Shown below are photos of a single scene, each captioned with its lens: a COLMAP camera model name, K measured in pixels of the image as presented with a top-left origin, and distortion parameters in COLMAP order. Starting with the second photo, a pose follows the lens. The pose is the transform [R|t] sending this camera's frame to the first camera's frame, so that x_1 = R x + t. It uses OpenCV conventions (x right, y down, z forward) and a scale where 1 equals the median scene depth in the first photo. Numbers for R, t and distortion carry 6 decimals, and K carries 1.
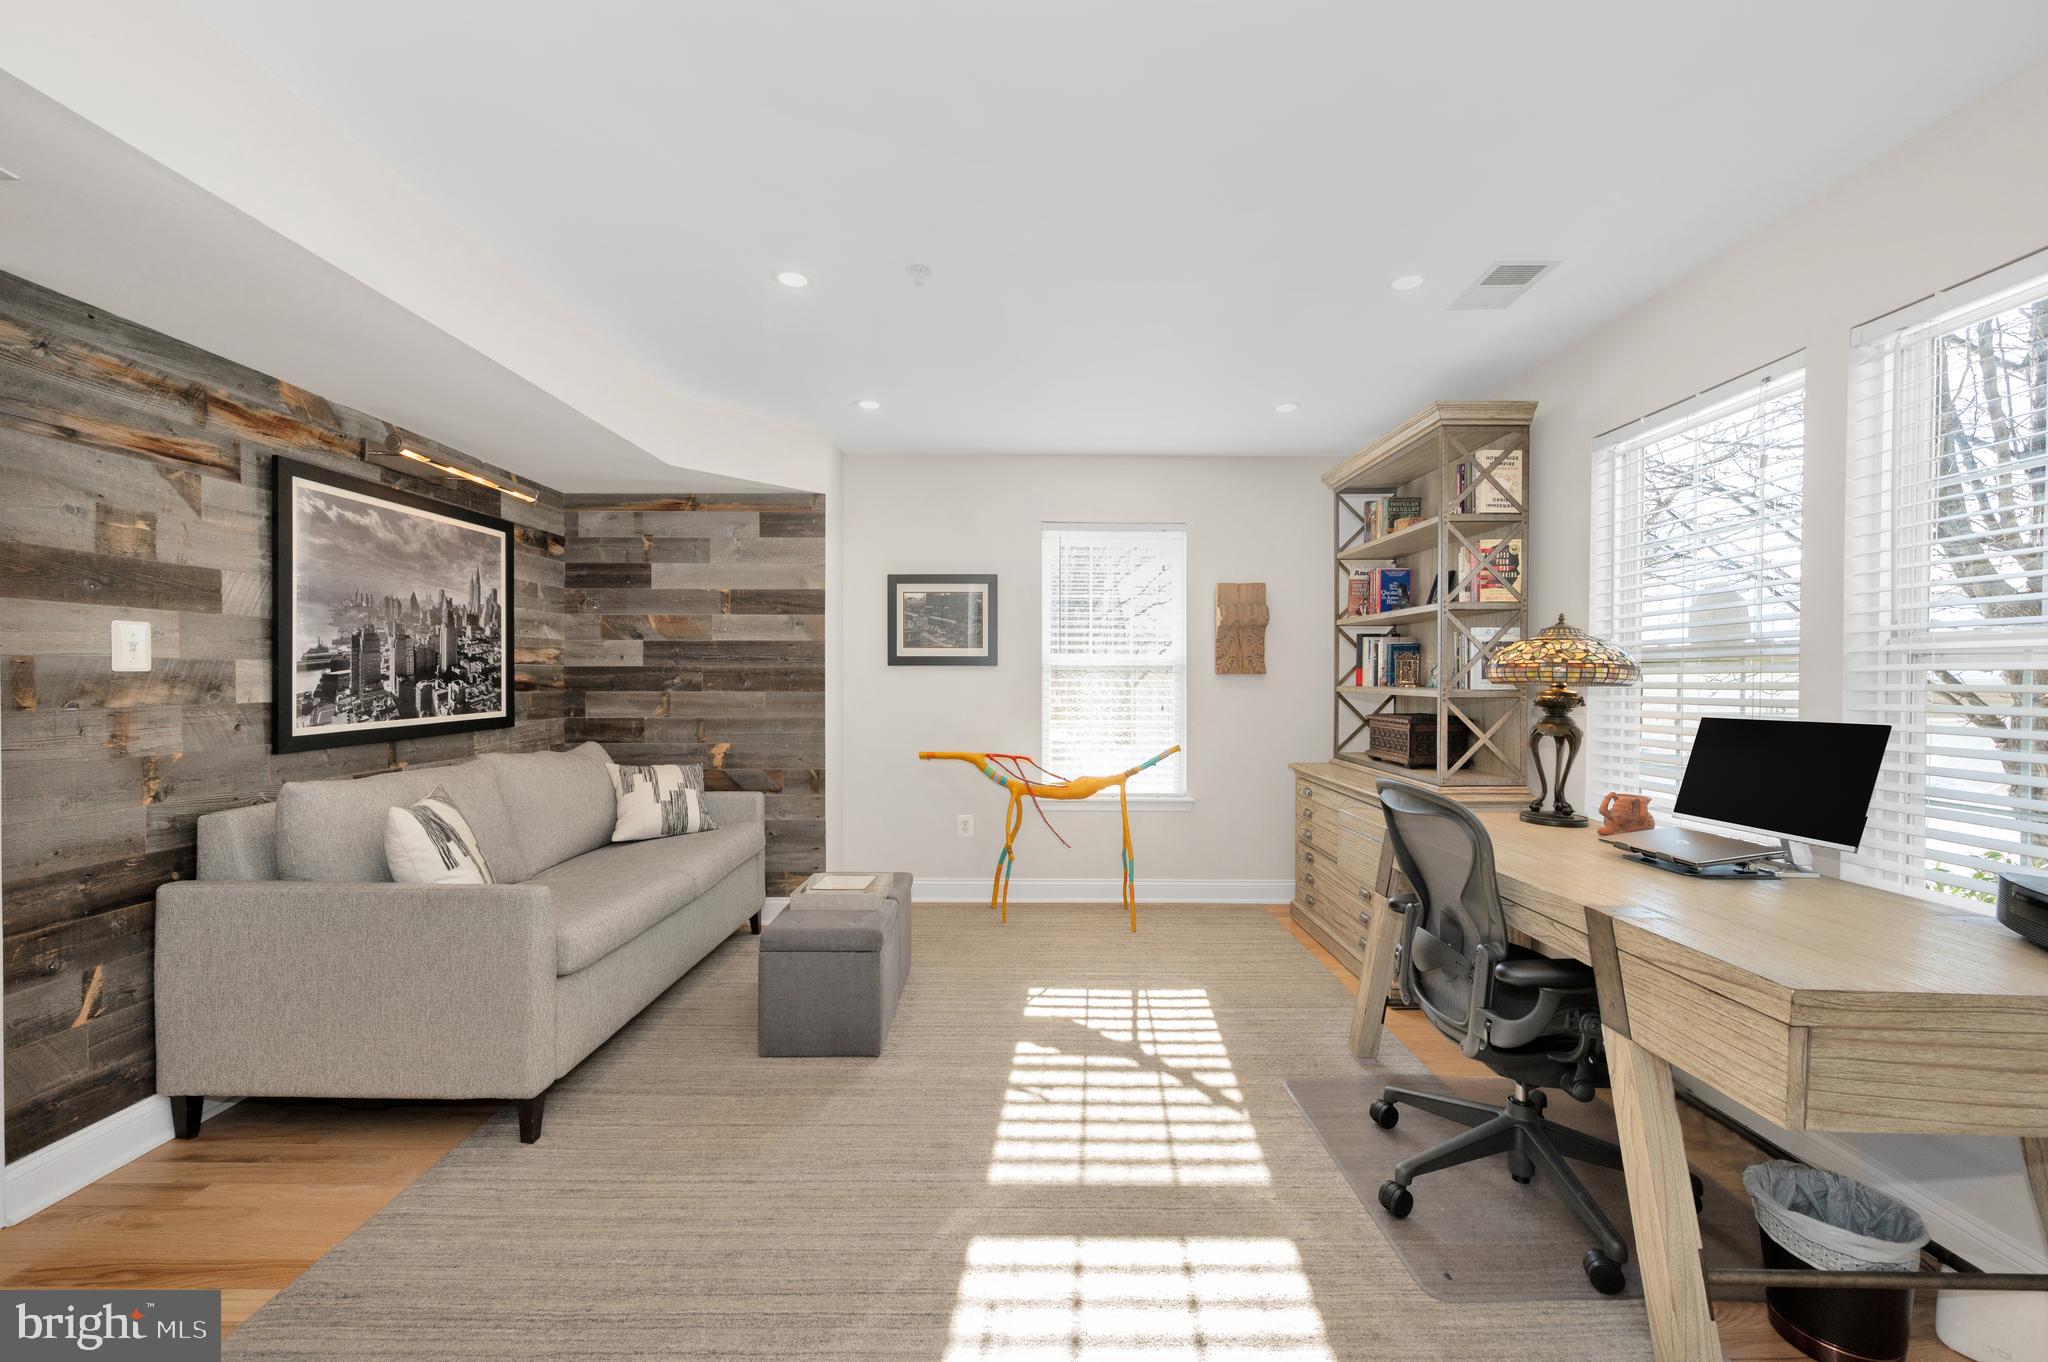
lens RADIAL K [[818.7, 0, 1023.9], [0, 818.7, 683.9], [0, 0, 1]] dist [-0.000149, 0.000011]
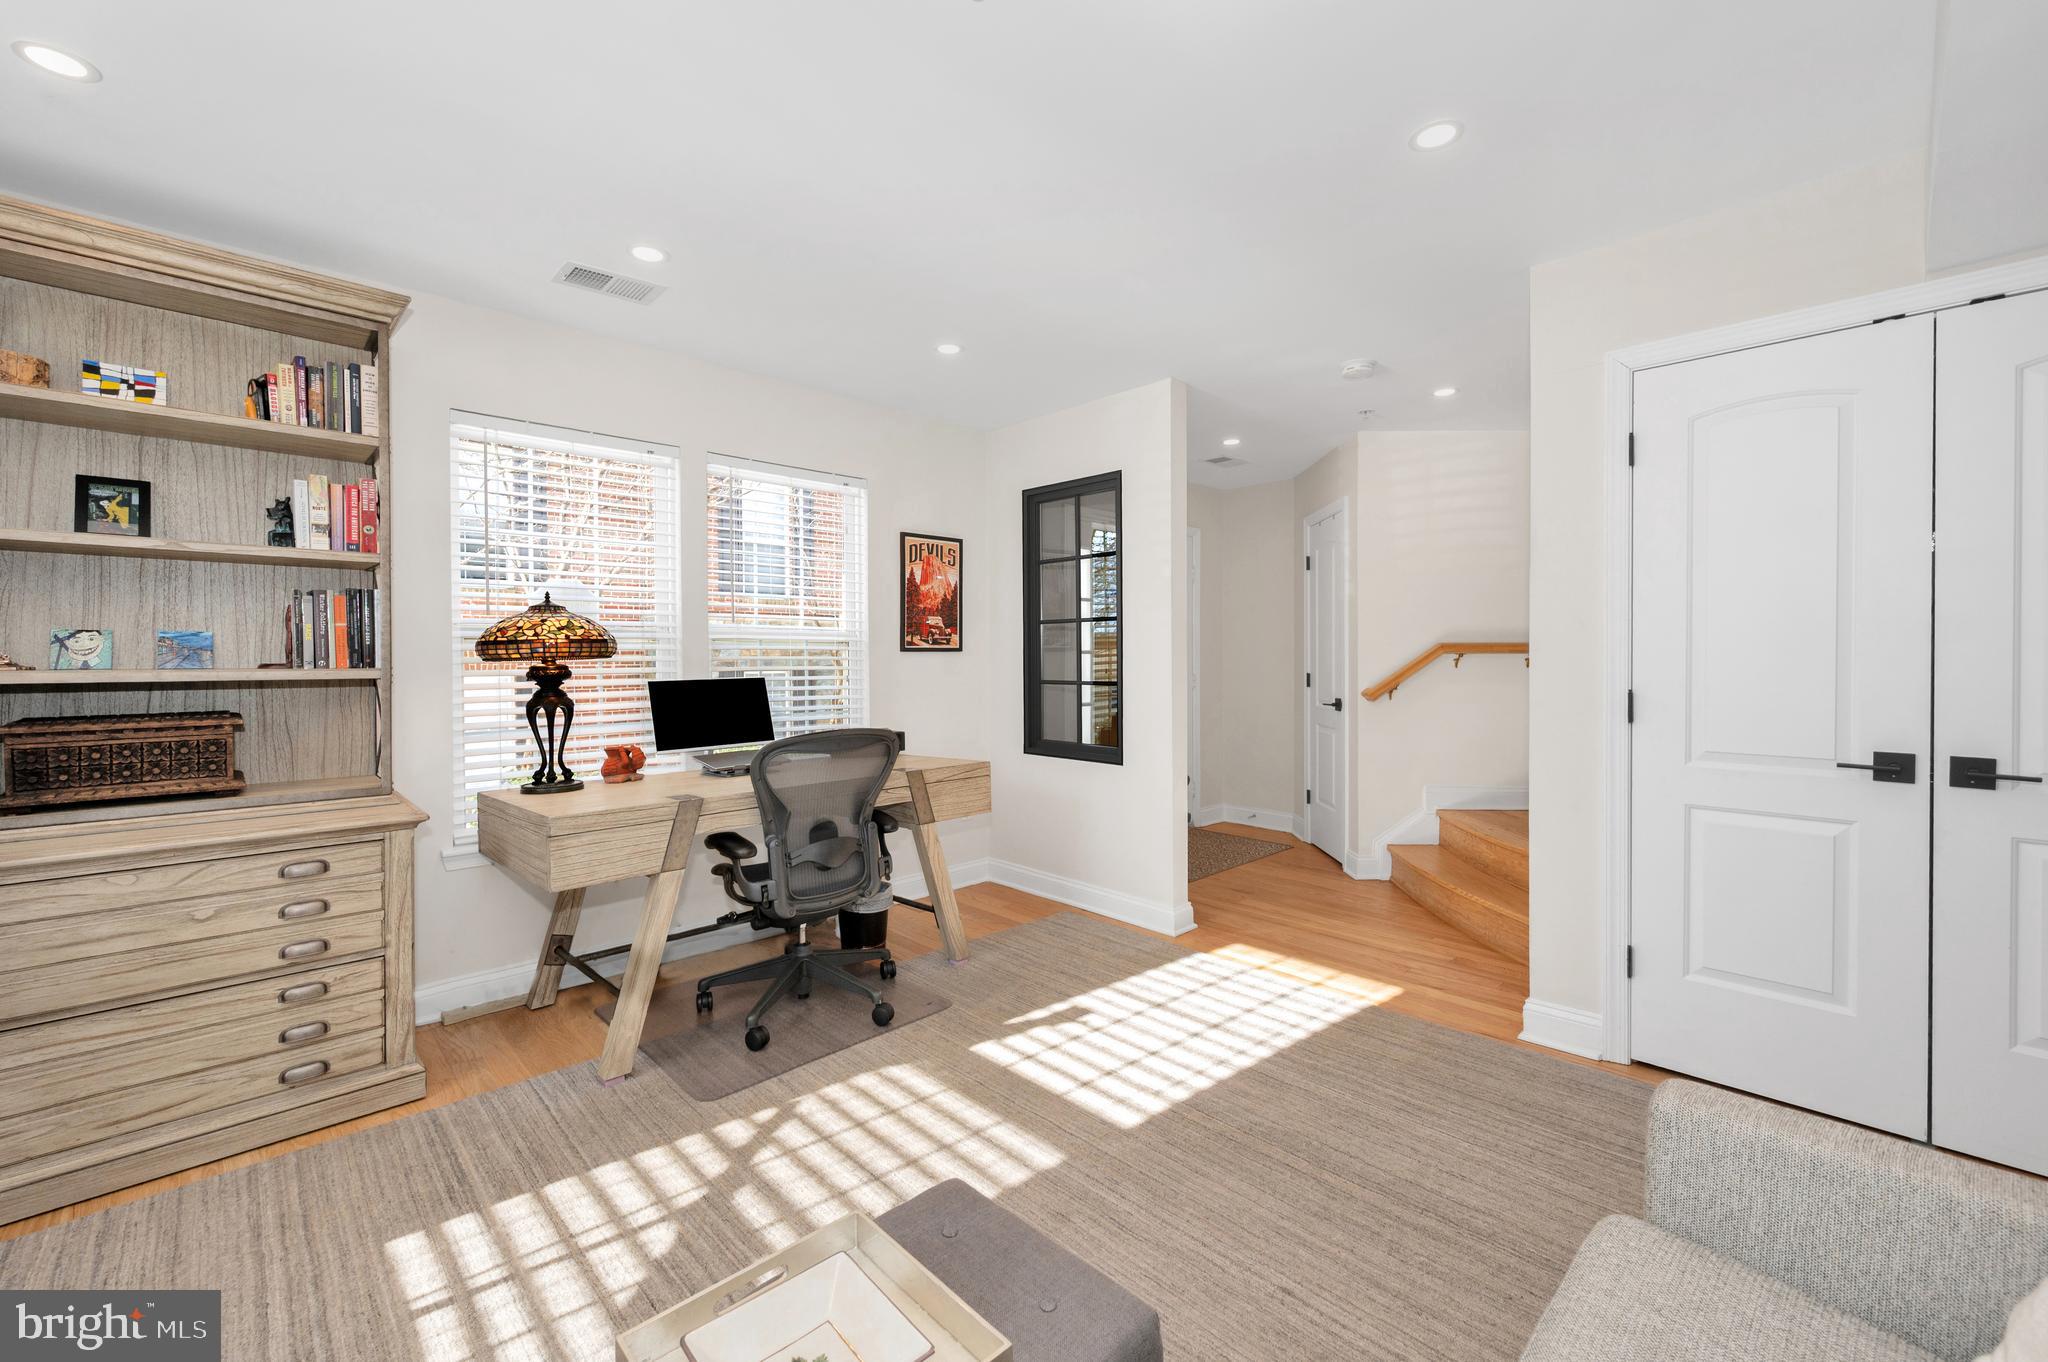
lens RADIAL K [[837.4, 0, 1023.0], [0, 837.4, 673.7], [0, 0, 1]] dist [0.000020, -0.000085]
pose [[-0.686744, -0.016493, 0.726712, -0.536185], [0.012074, 0.999346, 0.034089, -0.014059], [-0.726799, 0.032185, -0.686096, 1.245066]]
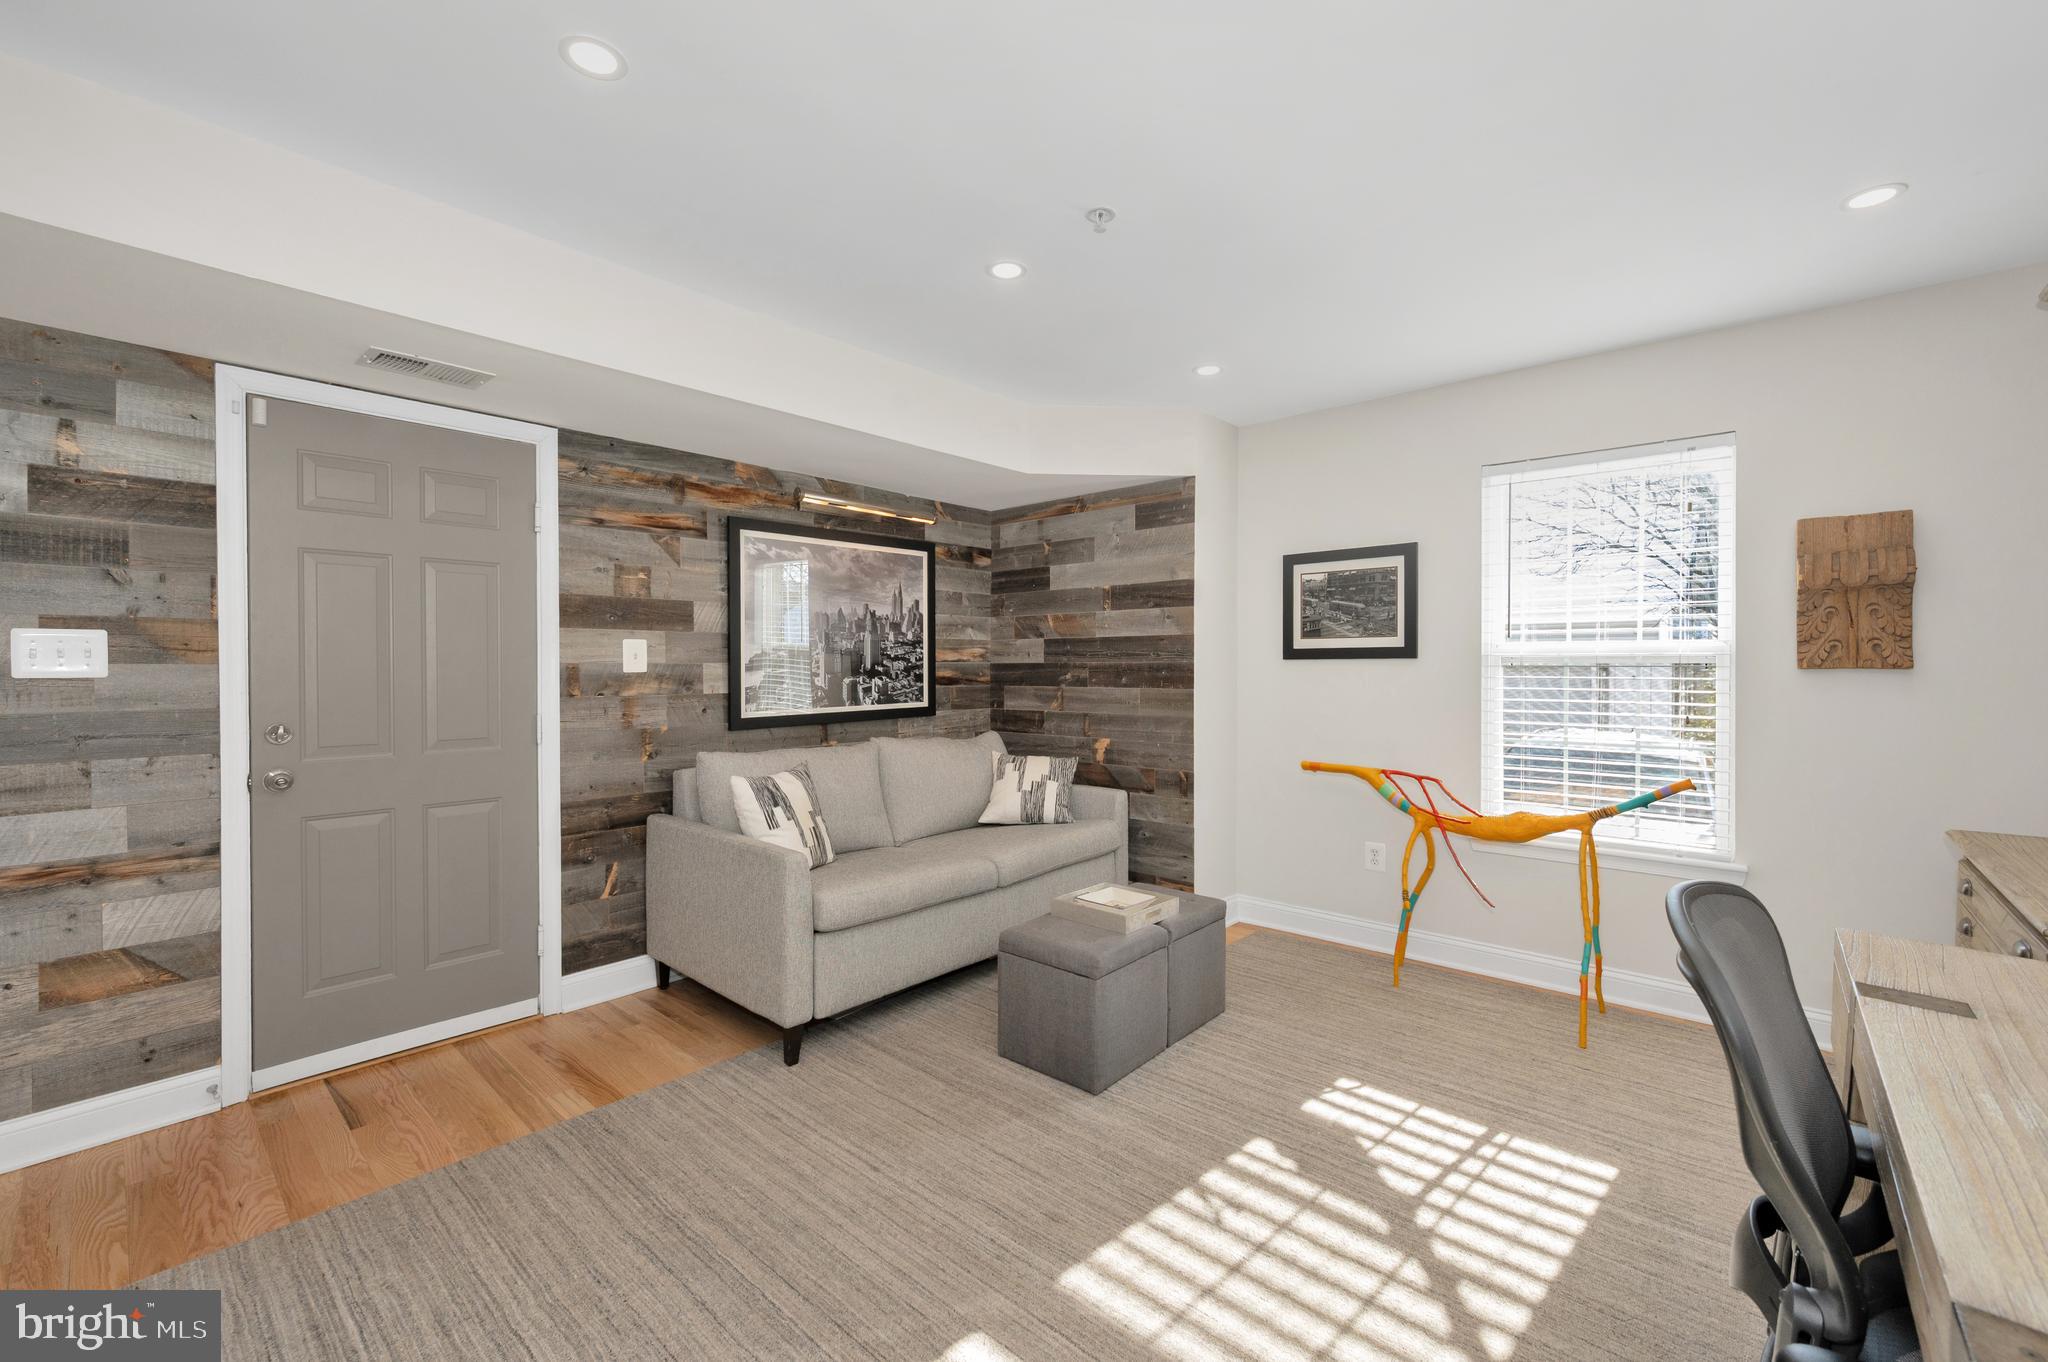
lens RADIAL K [[837.4, 0, 1023.0], [0, 837.4, 673.7], [0, 0, 1]] dist [0.000020, -0.000085]
pose [[0.743591, 0.002311, -0.668631, 0.364200], [-0.002664, 0.999996, 0.000494, -0.011447], [0.668629, 0.001414, 0.743594, 0.243452]]
